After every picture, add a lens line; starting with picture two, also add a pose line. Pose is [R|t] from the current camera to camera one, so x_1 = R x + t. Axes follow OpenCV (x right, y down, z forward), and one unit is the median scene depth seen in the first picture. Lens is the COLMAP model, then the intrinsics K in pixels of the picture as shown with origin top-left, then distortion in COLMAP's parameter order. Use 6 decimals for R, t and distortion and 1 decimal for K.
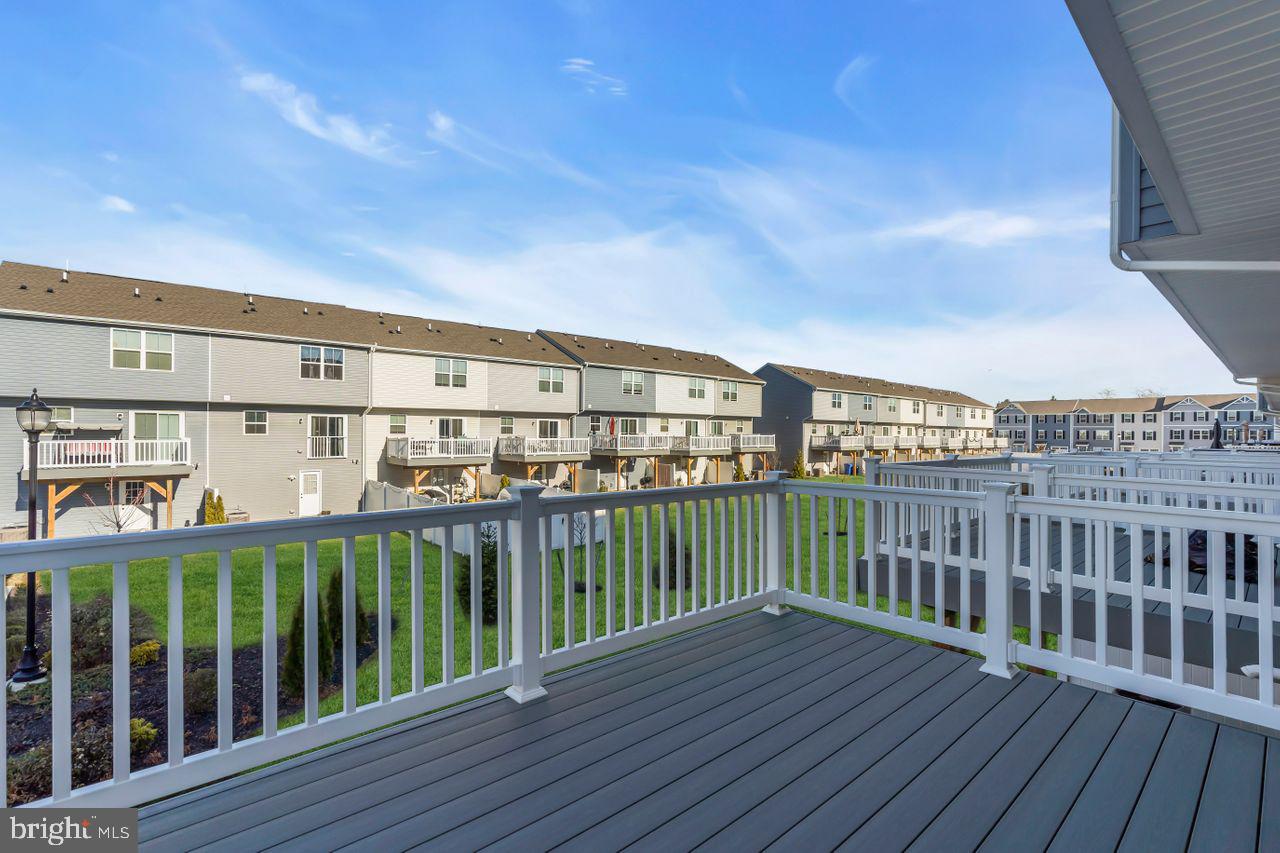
lens RADIAL K [[583.0, 0, 637.4], [0, 583.0, 428.2], [0, 0, 1]] dist [-0.003752, 0.002016]
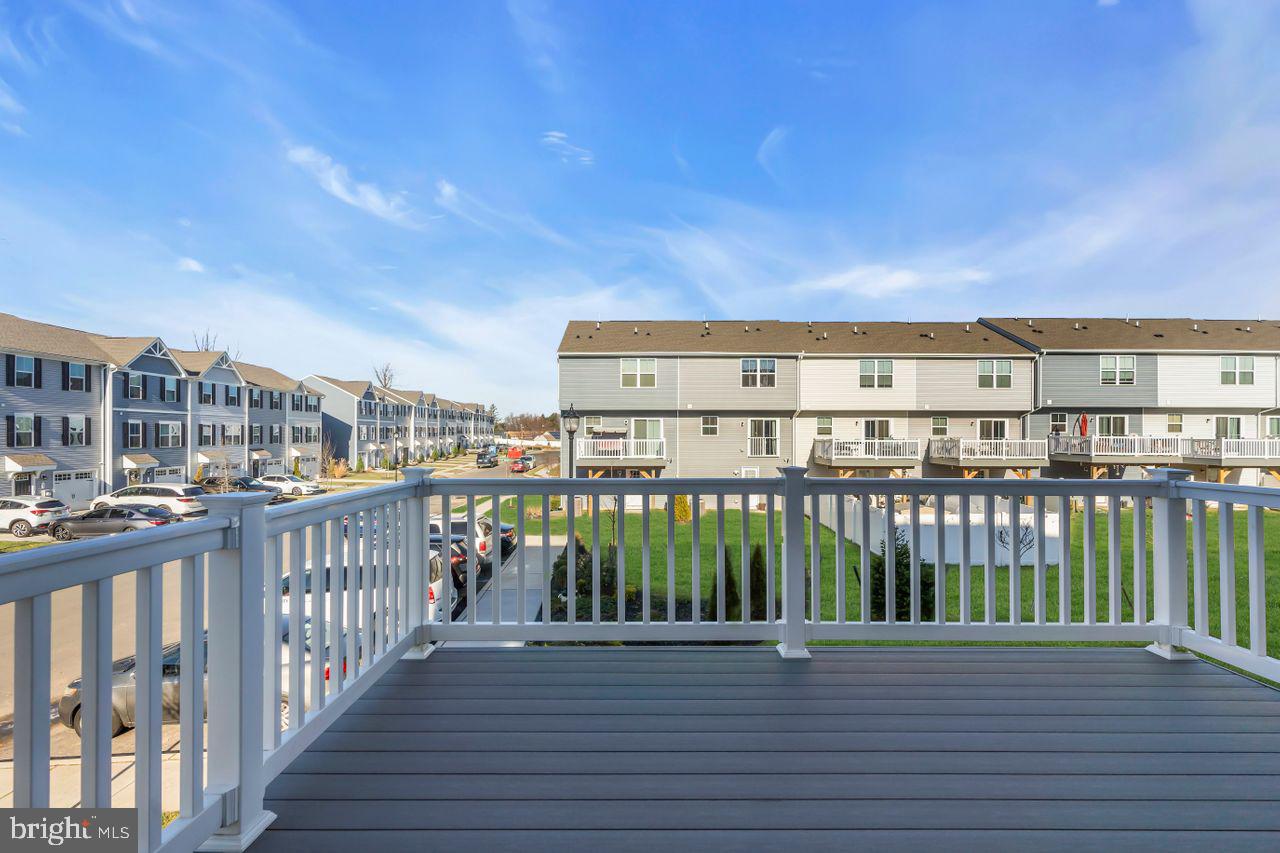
lens RADIAL K [[583.0, 0, 645.7], [0, 583.0, 428.7], [0, 0, 1]] dist [-0.003752, 0.002016]
pose [[0.752357, -0.009482, -0.658687, 0.042144], [0.006130, 0.999954, -0.007393, 0.004129], [0.658727, 0.001525, 0.752381, -0.003374]]
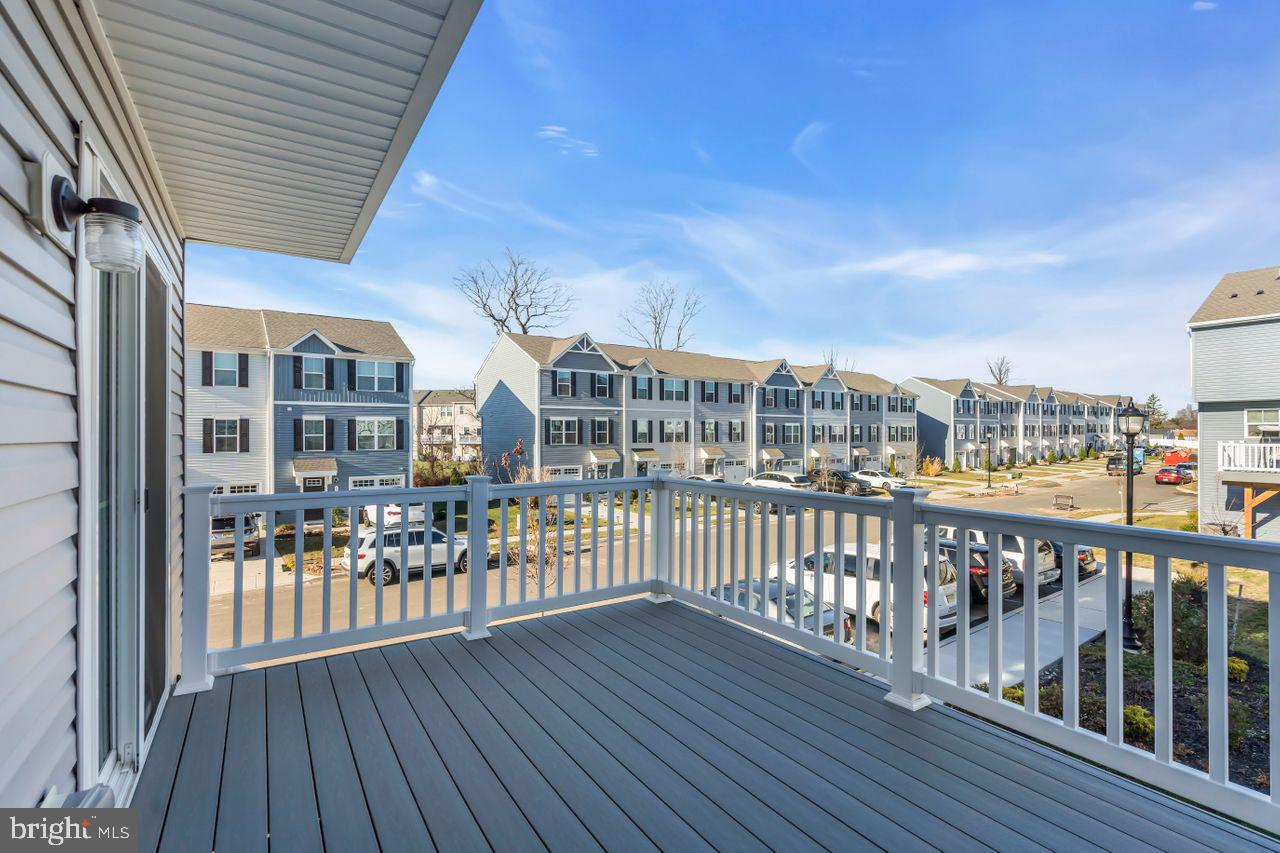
lens RADIAL K [[583.0, 0, 635.9], [0, 583.0, 433.1], [0, 0, 1]] dist [-0.003752, 0.002016]
pose [[-0.135133, -0.001732, -0.990826, 0.092874], [0.003797, 0.999990, -0.002266, 0.001025], [0.990820, -0.004068, -0.135125, 0.063590]]
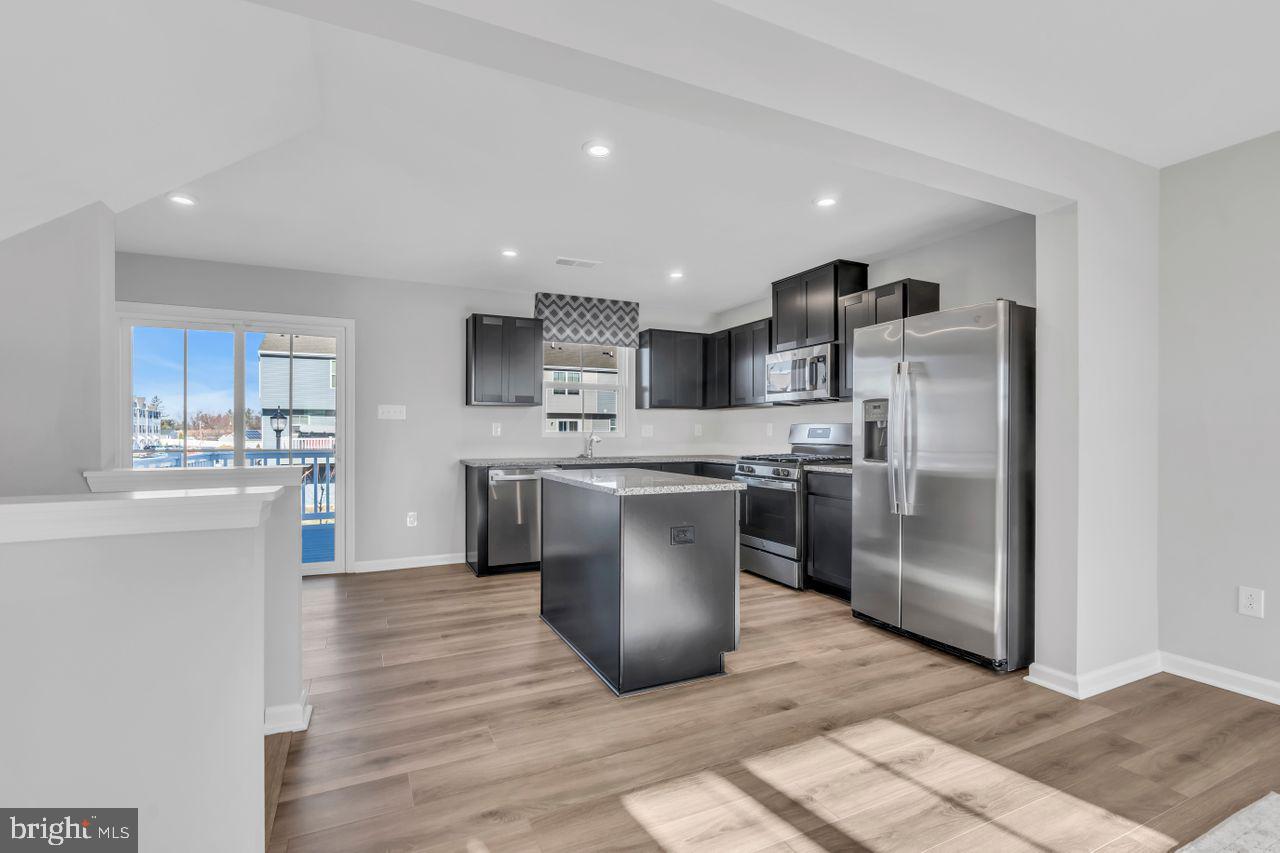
lens RADIAL K [[583.0, 0, 641.5], [0, 583.0, 430.7], [0, 0, 1]] dist [-0.003752, 0.002016]
pose [[0.962227, -0.005728, -0.272189, 0.180077], [0.006193, 0.999980, 0.000846, 0.004688], [0.272178, -0.002499, 0.962244, -0.139801]]
